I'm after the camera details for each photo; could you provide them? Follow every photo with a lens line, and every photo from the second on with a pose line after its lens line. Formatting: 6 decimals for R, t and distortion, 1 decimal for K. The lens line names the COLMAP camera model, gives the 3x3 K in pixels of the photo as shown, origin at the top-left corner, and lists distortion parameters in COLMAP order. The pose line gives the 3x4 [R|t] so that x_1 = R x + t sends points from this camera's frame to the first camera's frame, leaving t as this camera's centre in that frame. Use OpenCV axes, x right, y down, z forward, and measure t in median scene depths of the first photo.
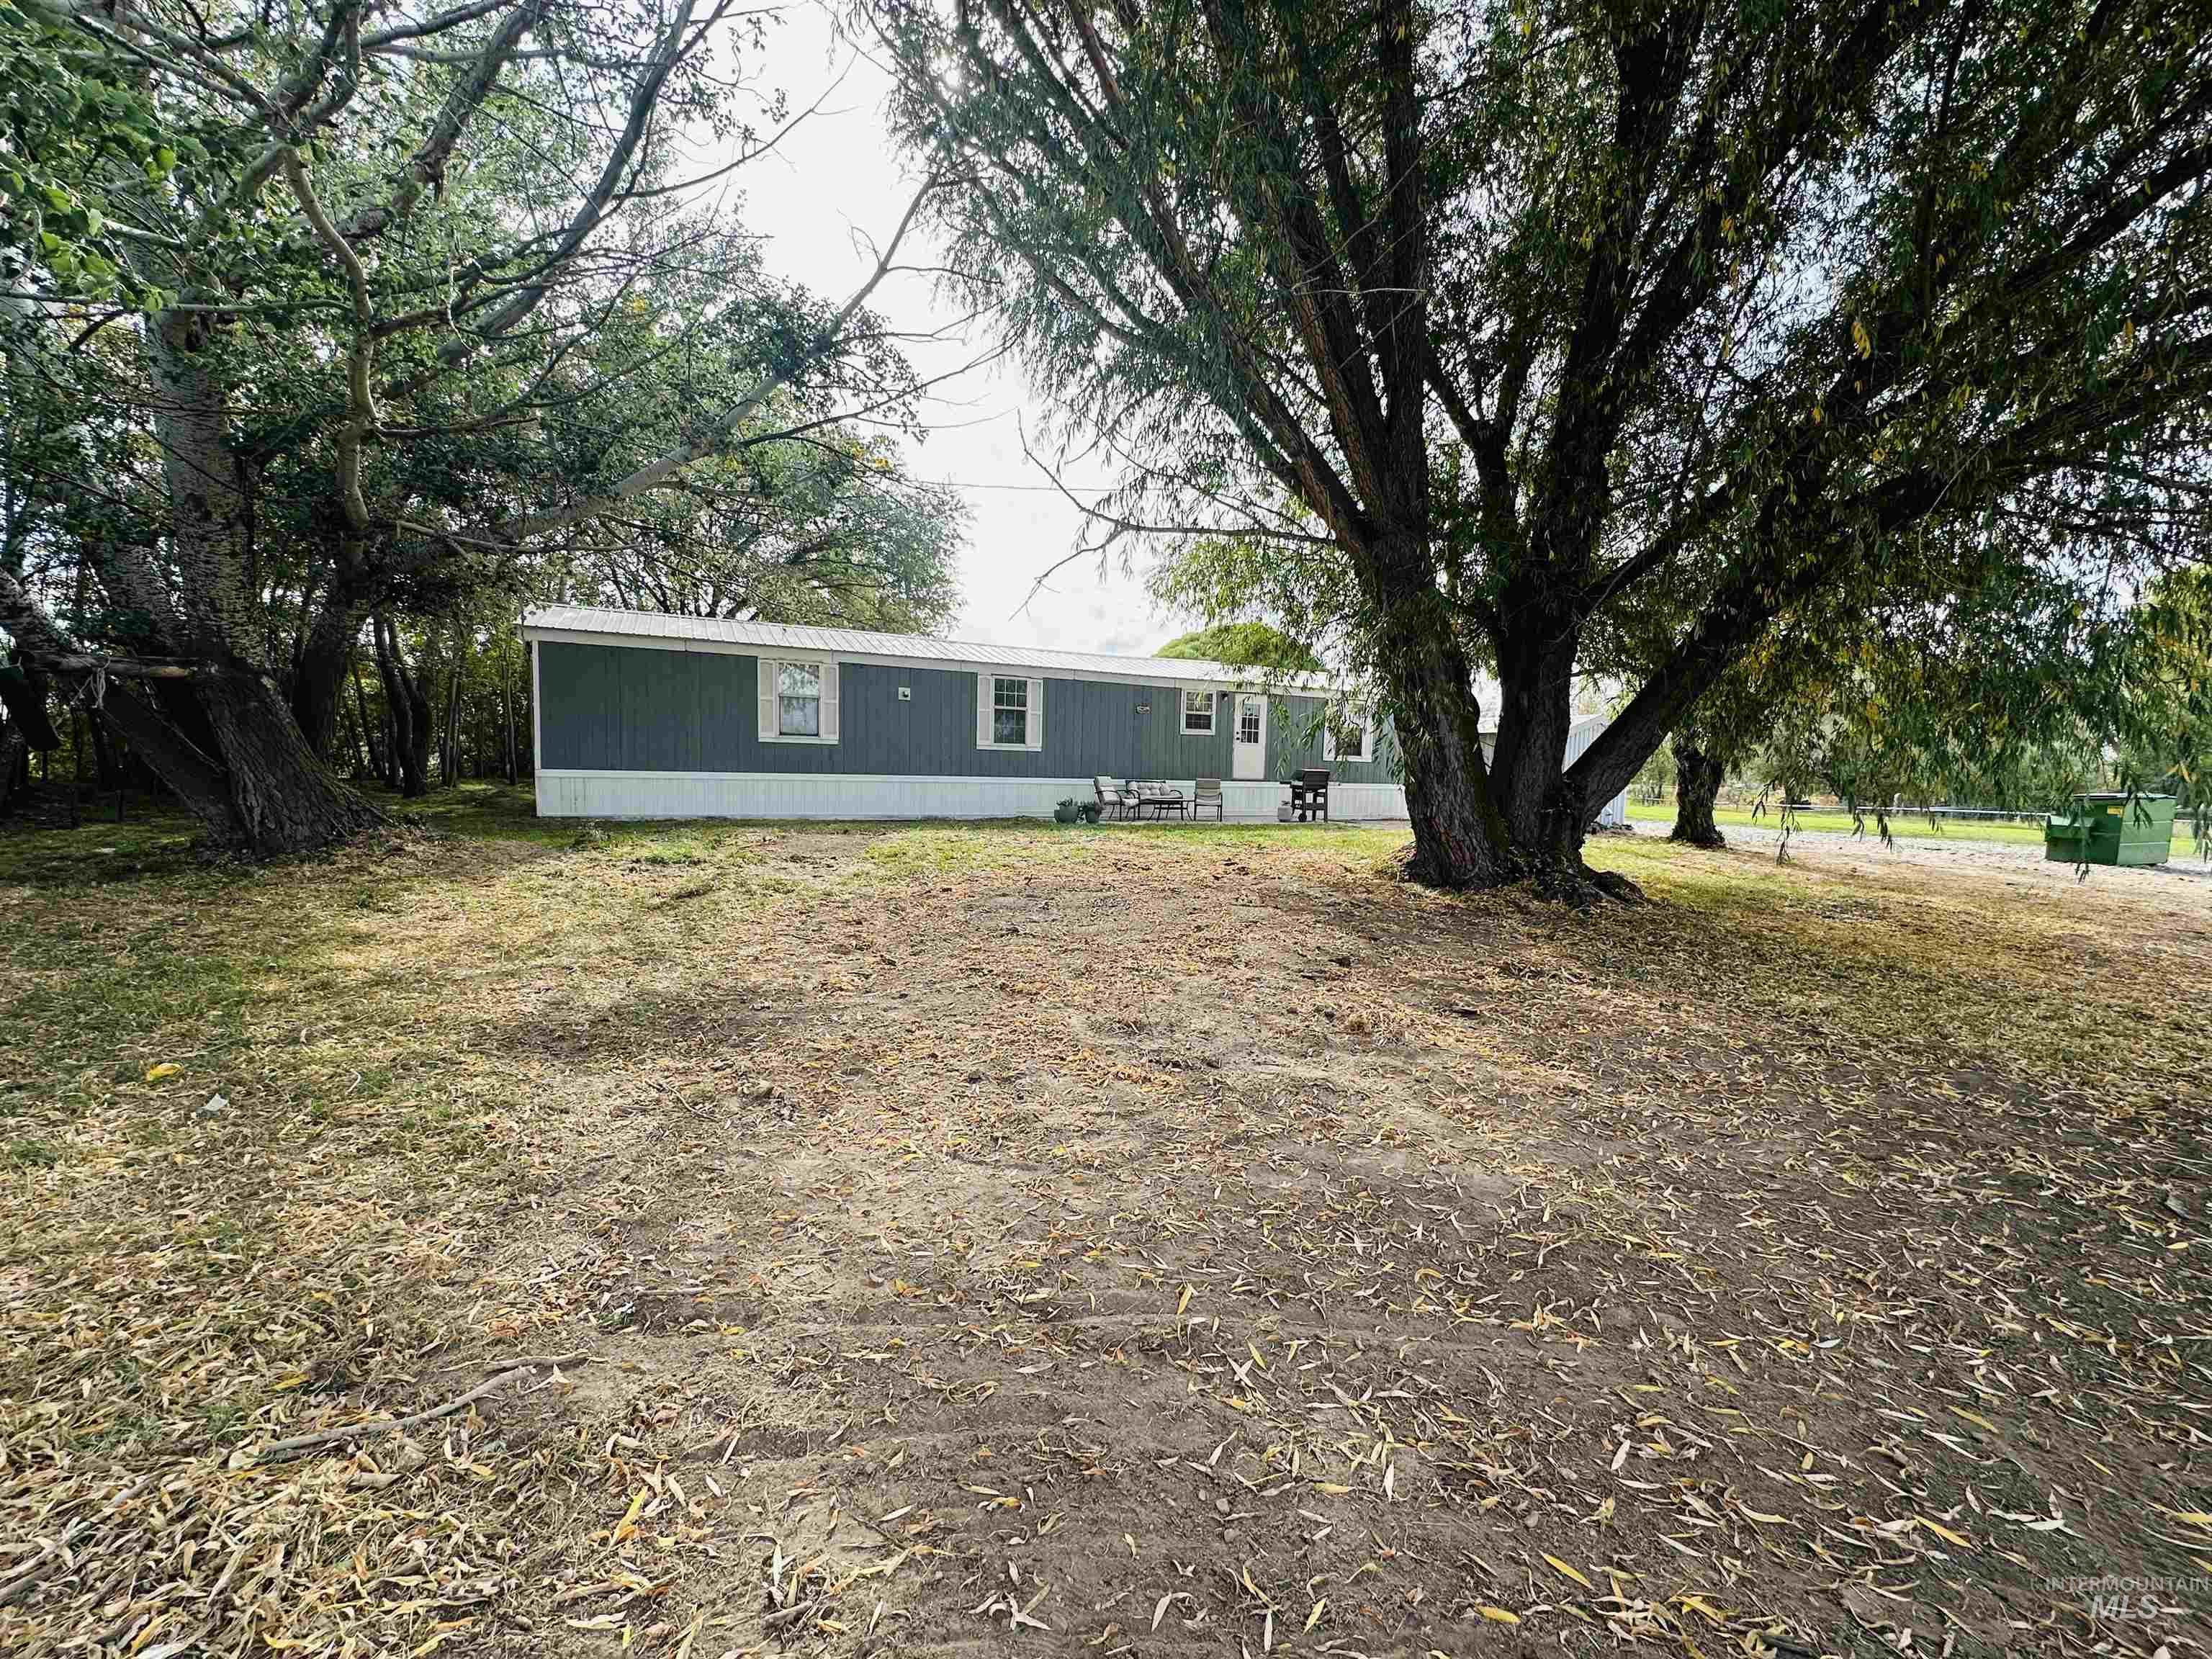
lens RADIAL K [[888.5, 0, 1106.0], [0, 888.5, 829.5], [0, 0, 1]] dist [0.000268, -0.000108]
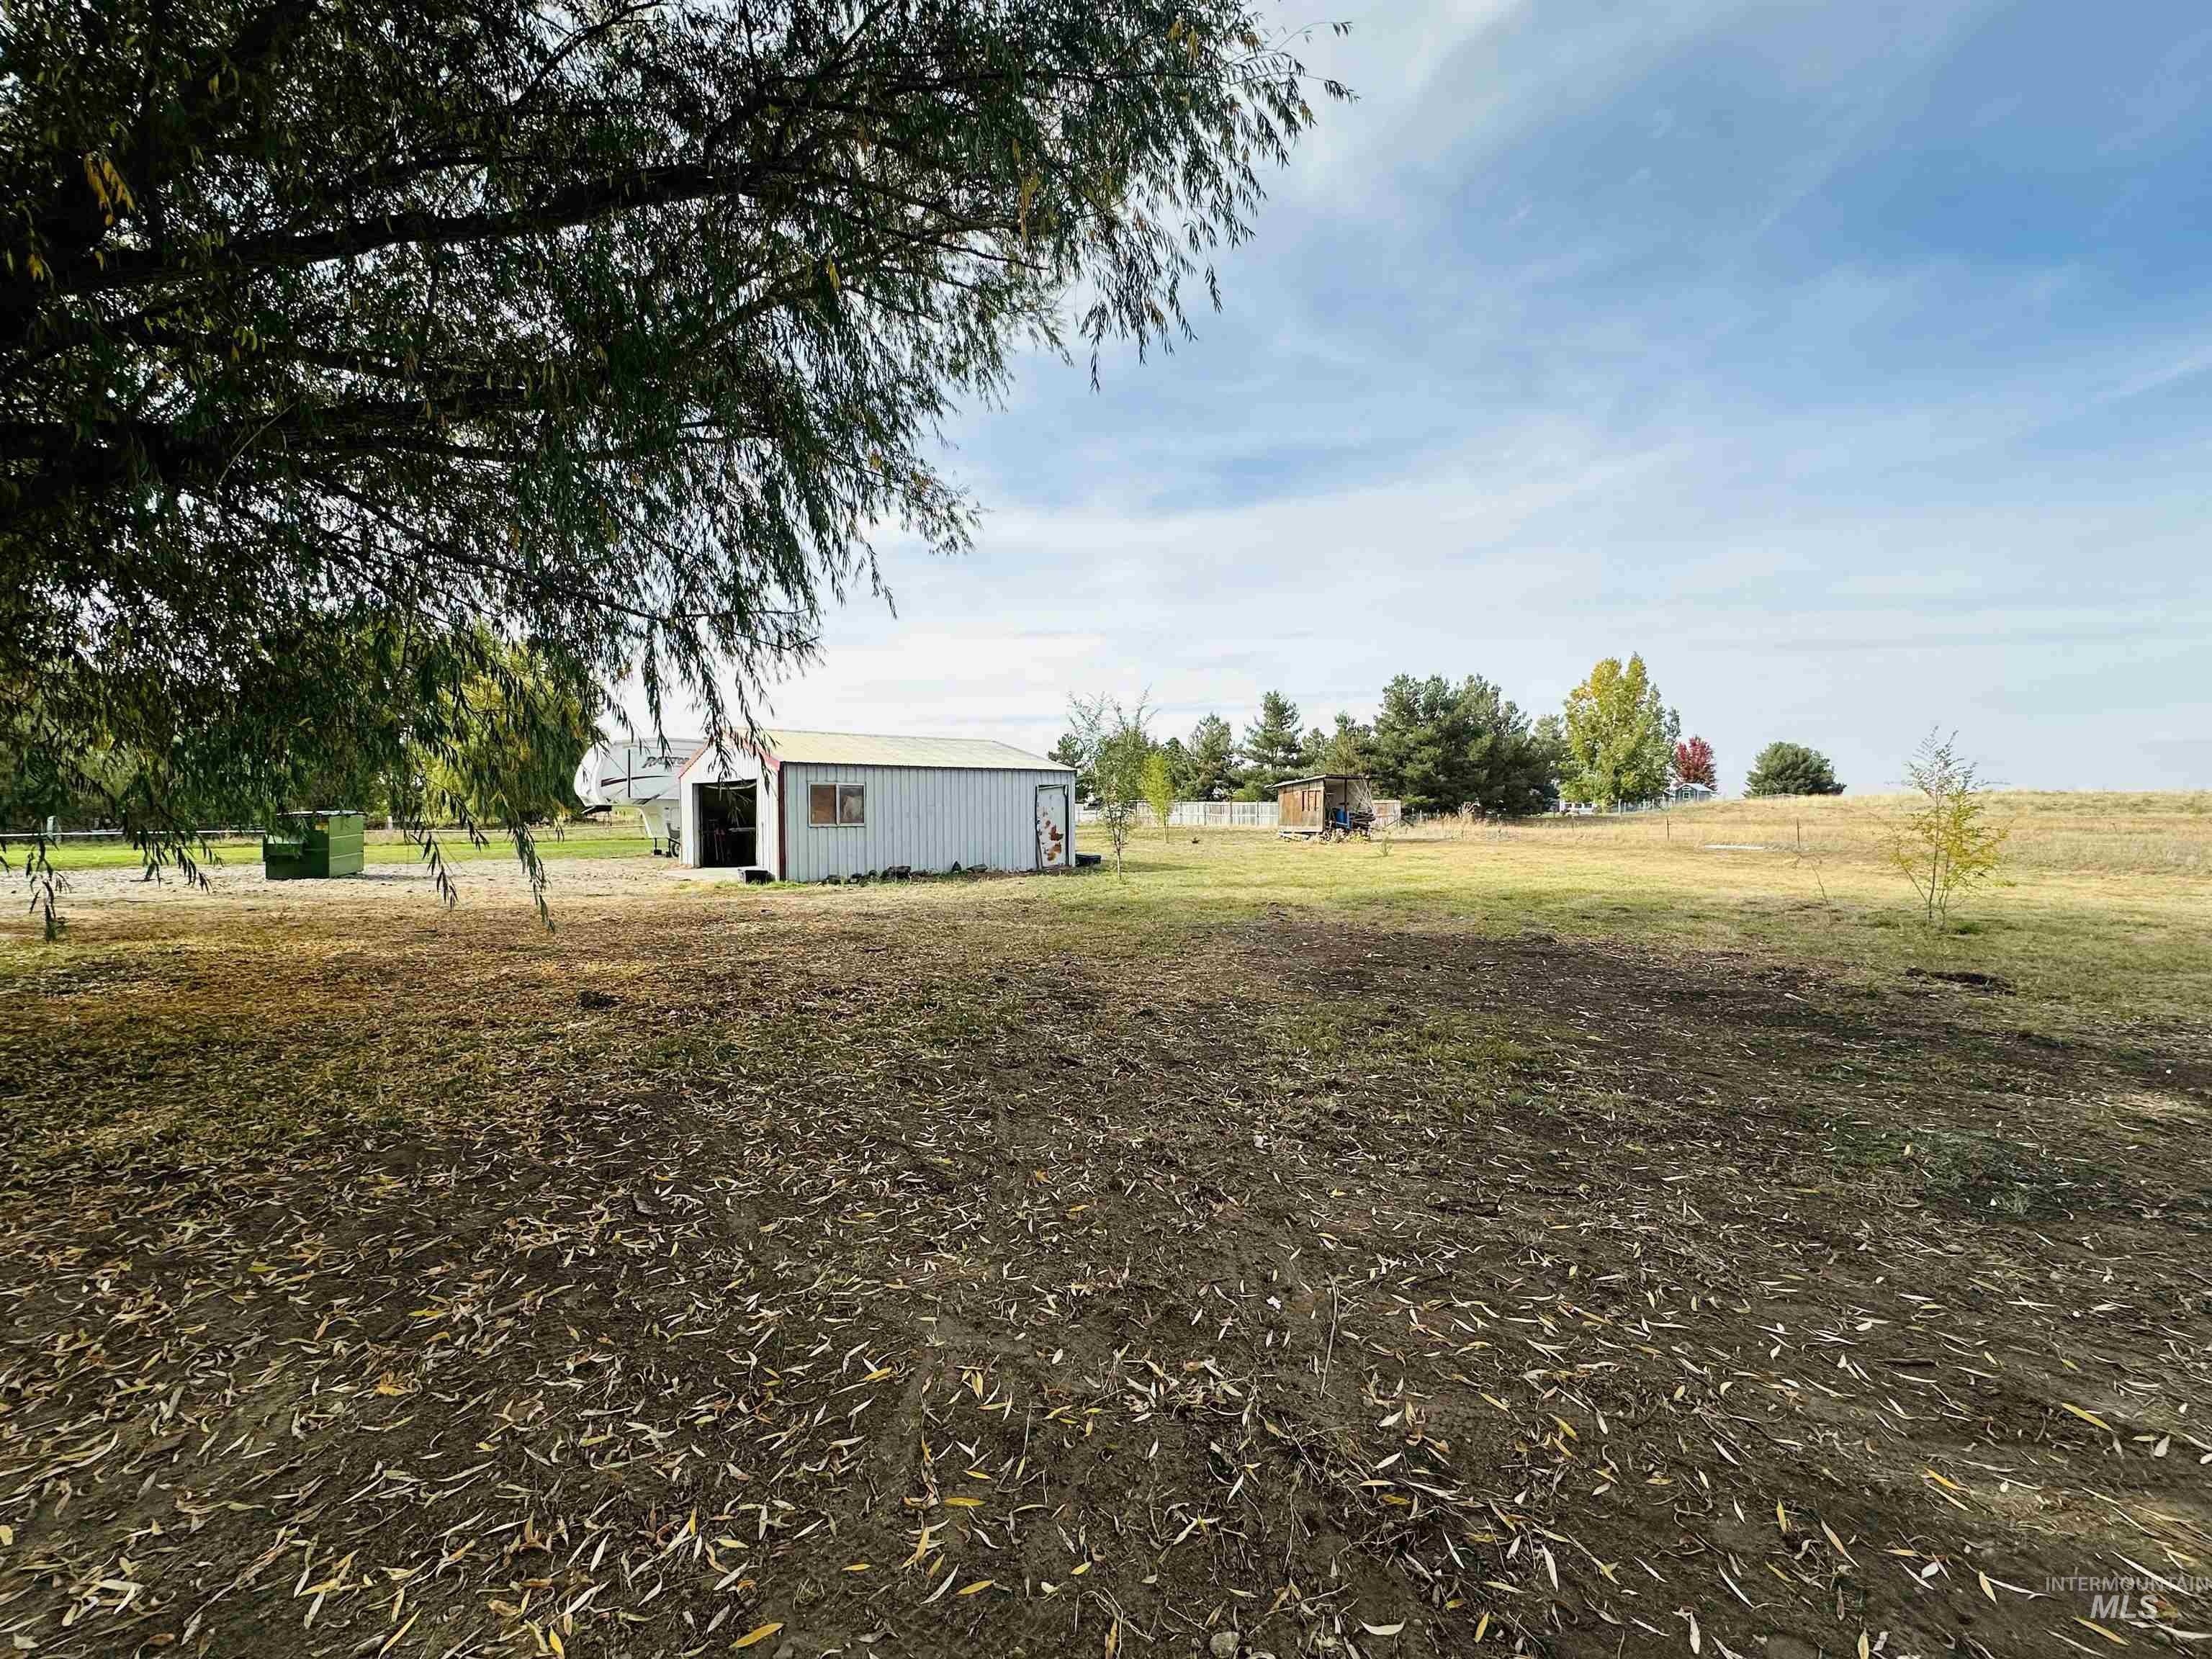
lens RADIAL K [[888.5, 0, 1106.0], [0, 888.5, 829.5], [0, 0, 1]] dist [0.000268, -0.000108]
pose [[-0.046076, -0.046280, 0.997865, 0.128155], [0.063768, 0.996753, 0.049172, -0.033271], [-0.996901, 0.065898, -0.042975, 0.398339]]
